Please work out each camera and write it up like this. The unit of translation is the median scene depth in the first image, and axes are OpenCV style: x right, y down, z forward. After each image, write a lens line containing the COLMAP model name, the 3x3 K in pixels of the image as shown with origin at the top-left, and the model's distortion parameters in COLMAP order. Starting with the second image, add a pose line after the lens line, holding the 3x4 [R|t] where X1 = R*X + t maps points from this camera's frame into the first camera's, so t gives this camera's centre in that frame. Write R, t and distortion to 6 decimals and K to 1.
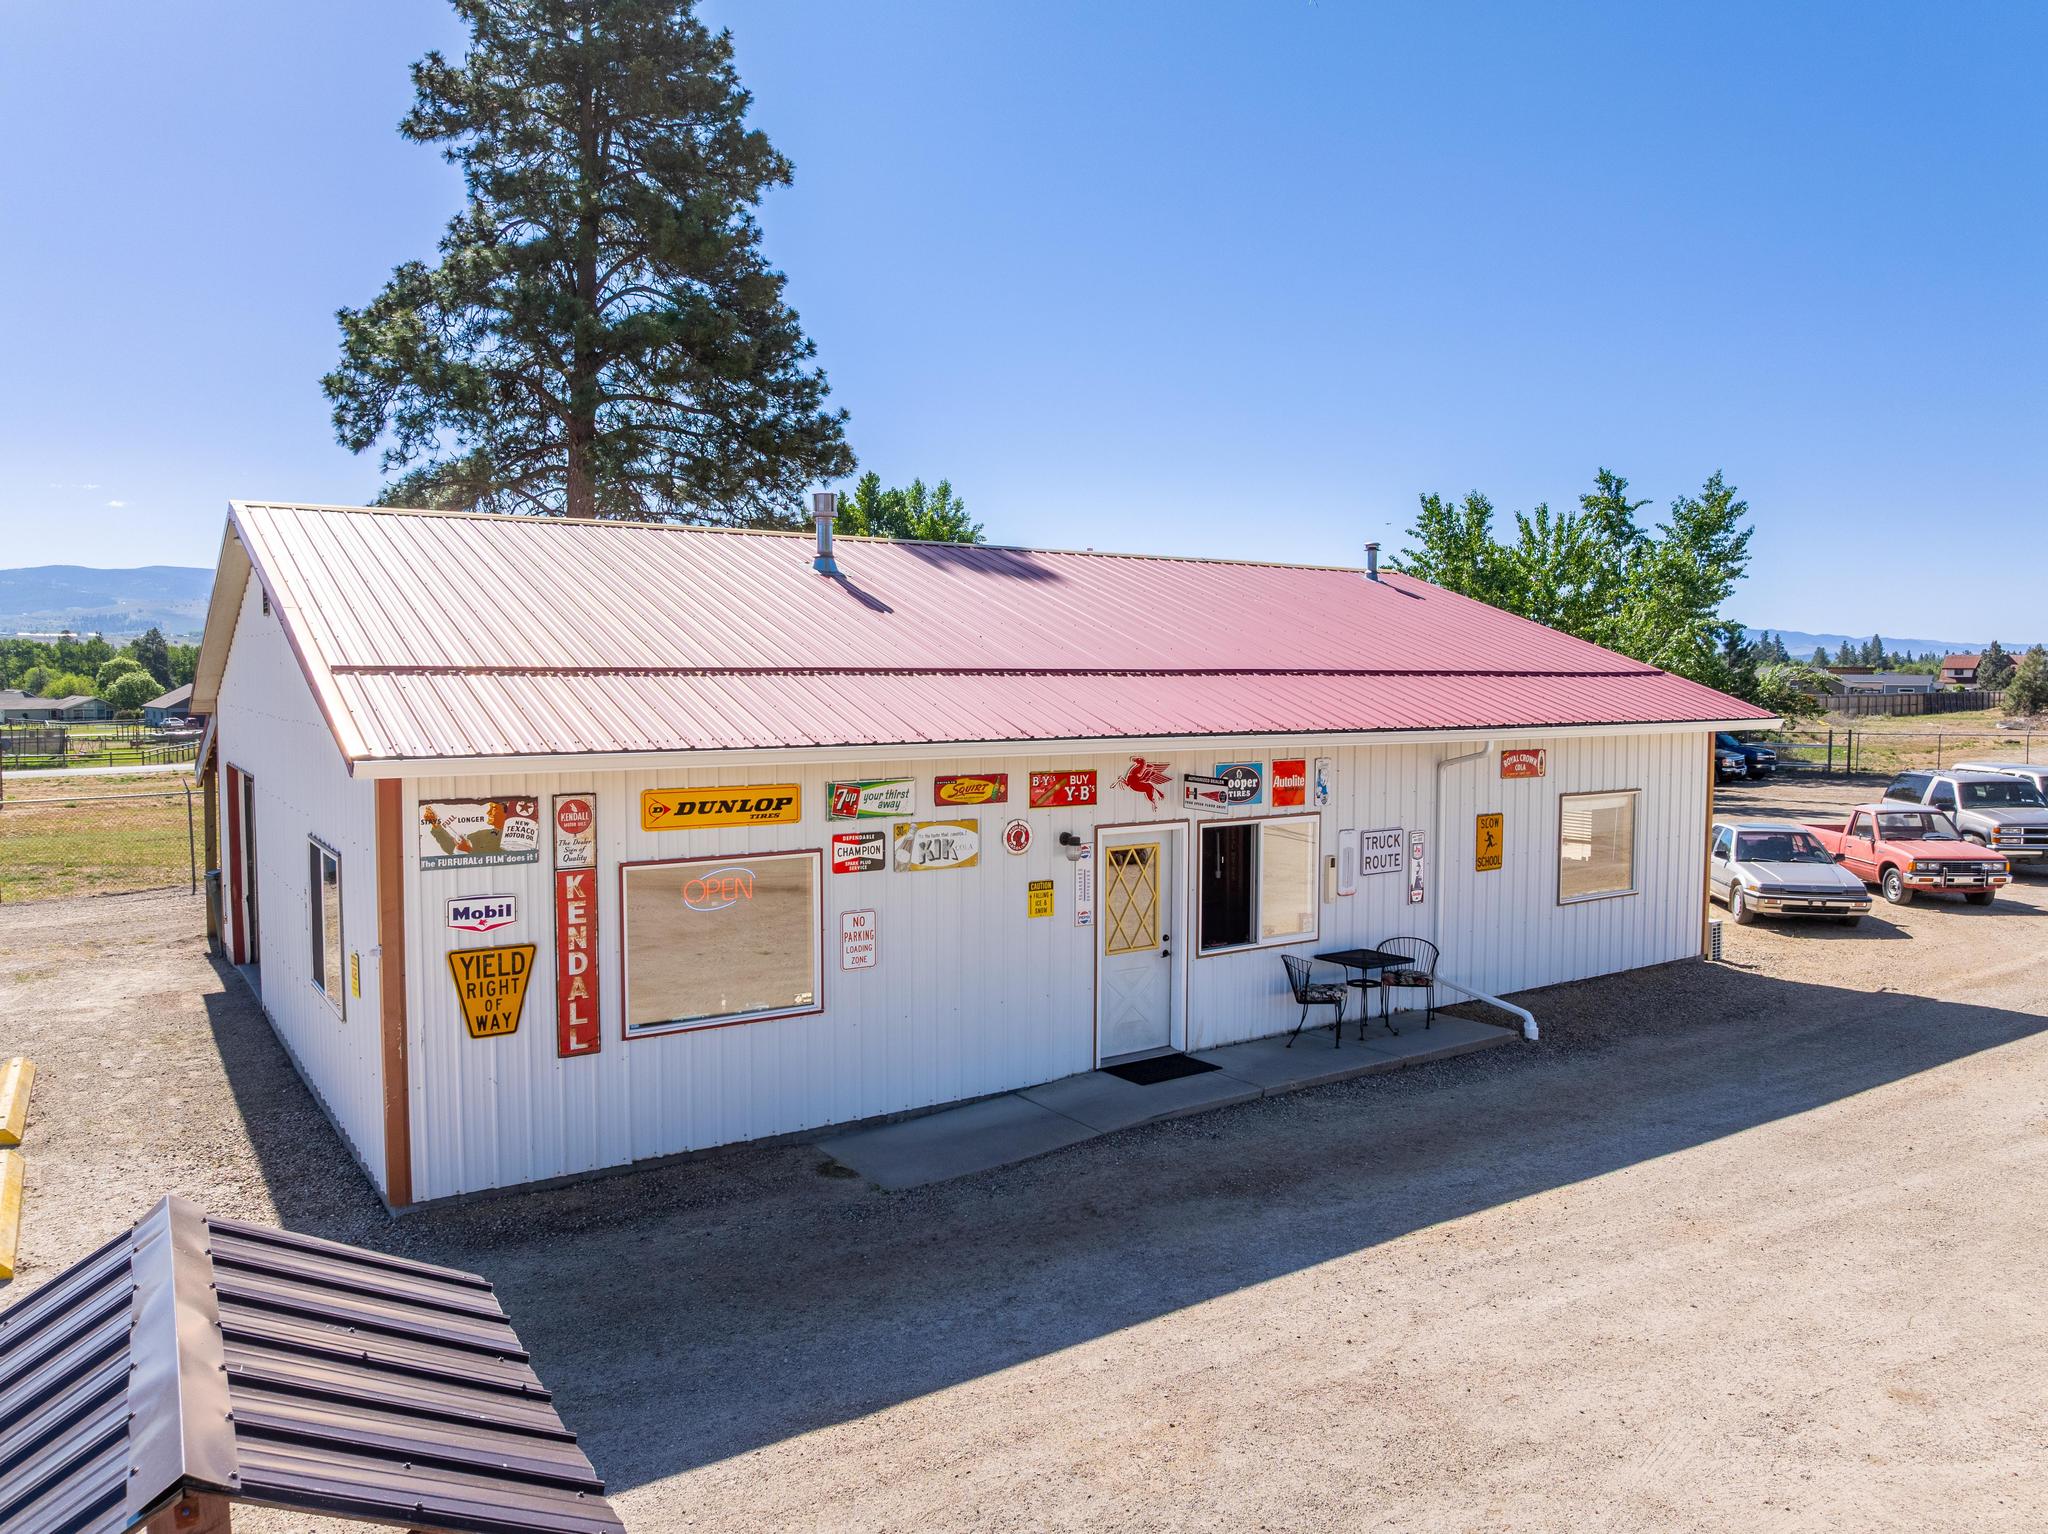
lens RADIAL K [[1435.8, 0, 1040.7], [0, 1435.8, 767.8], [0, 0, 1]] dist [-0.026380, -0.018630]
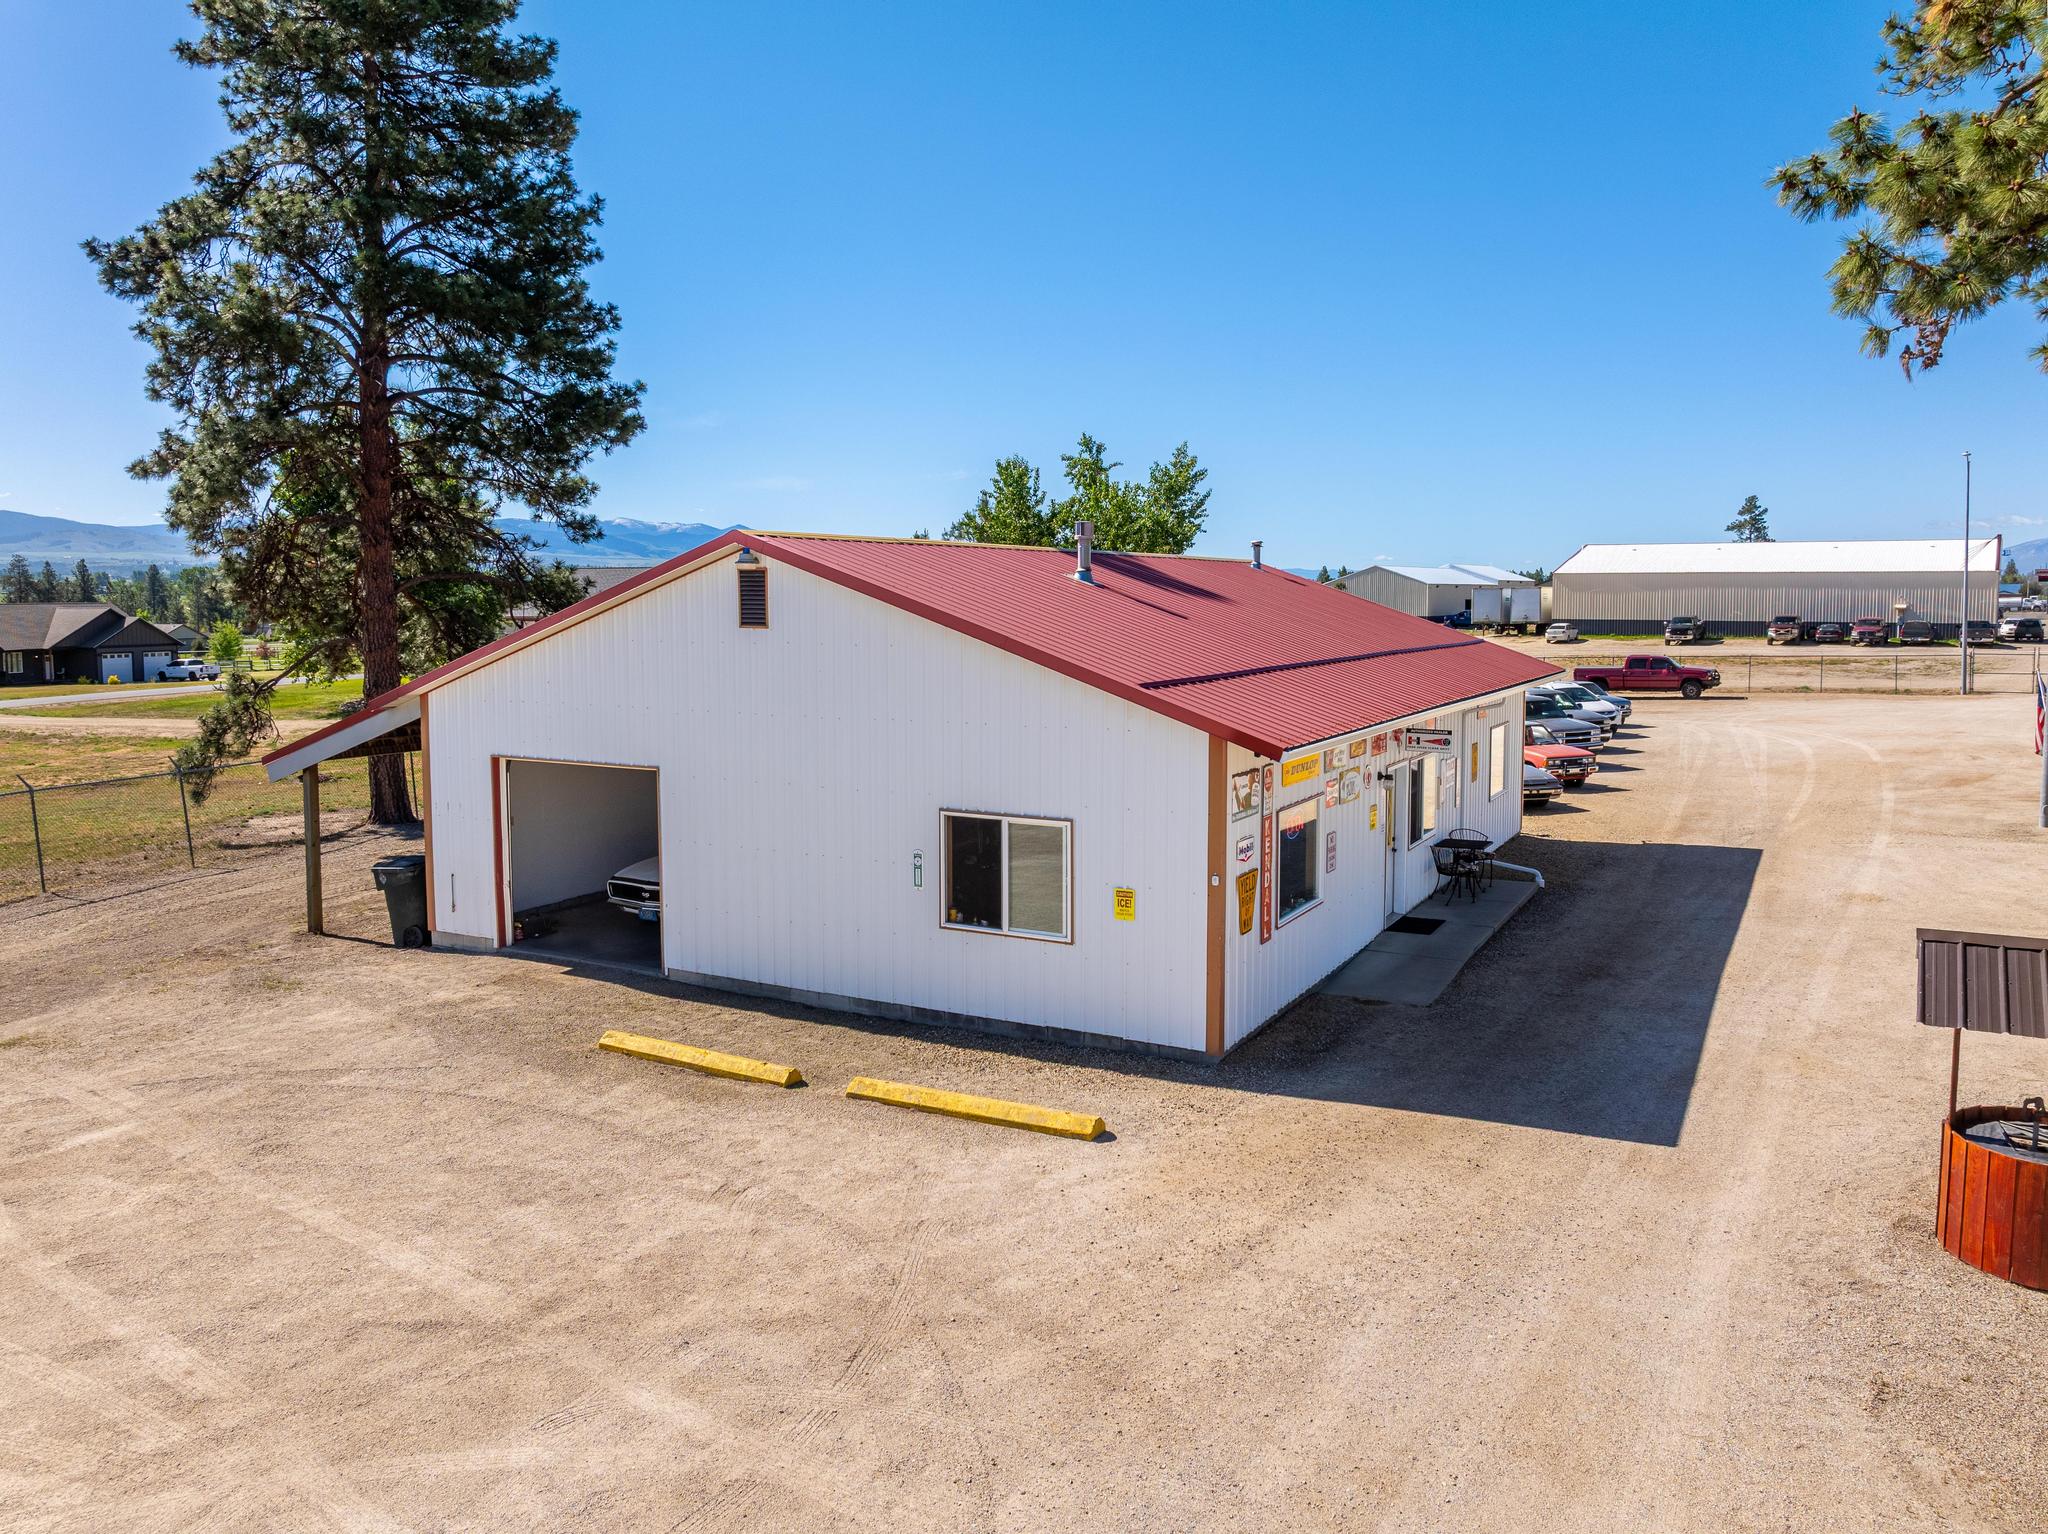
lens RADIAL K [[1435.8, 0, 1054.0], [0, 1435.8, 752.6], [0, 0, 1]] dist [-0.026380, -0.018630]
pose [[0.893802, -0.054092, 0.445189, -0.839669], [0.036579, 0.998185, 0.047843, -0.051878], [-0.446968, -0.026478, 0.894158, -0.154721]]
